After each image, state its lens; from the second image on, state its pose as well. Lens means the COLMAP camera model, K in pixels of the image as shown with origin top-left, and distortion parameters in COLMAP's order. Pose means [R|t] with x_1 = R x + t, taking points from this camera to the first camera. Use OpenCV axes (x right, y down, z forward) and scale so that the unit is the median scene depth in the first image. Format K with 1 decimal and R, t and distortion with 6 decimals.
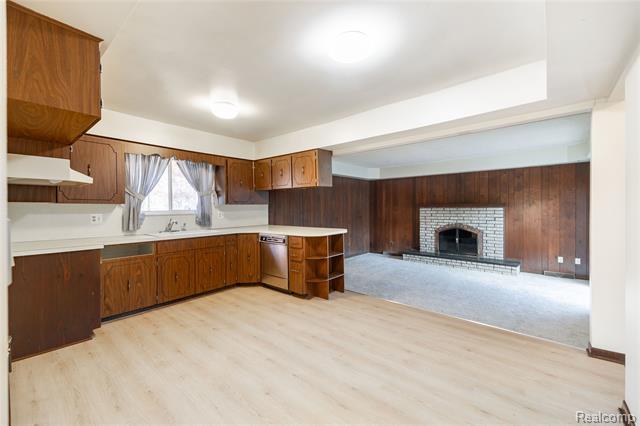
lens RADIAL K [[261.6, 0, 324.7], [0, 261.6, 210.9], [0, 0, 1]] dist [0.027337, -0.001111]
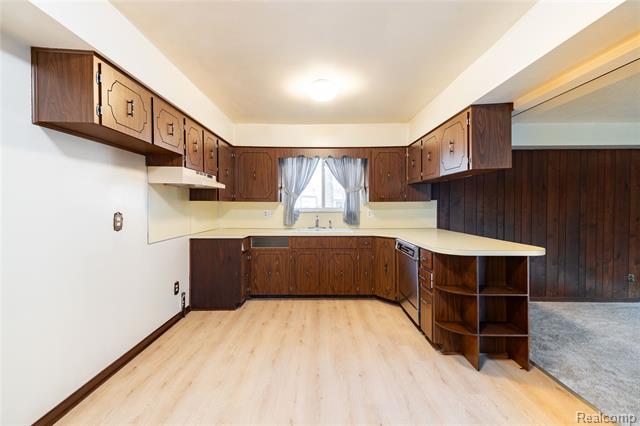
lens RADIAL K [[261.6, 0, 319.1], [0, 261.6, 210.9], [0, 0, 1]] dist [0.027337, -0.001111]
pose [[0.640688, 0.023651, -0.767437, 0.219469], [-0.015679, 0.999720, 0.017720, -0.007735], [0.767642, 0.000679, 0.640879, 0.362673]]
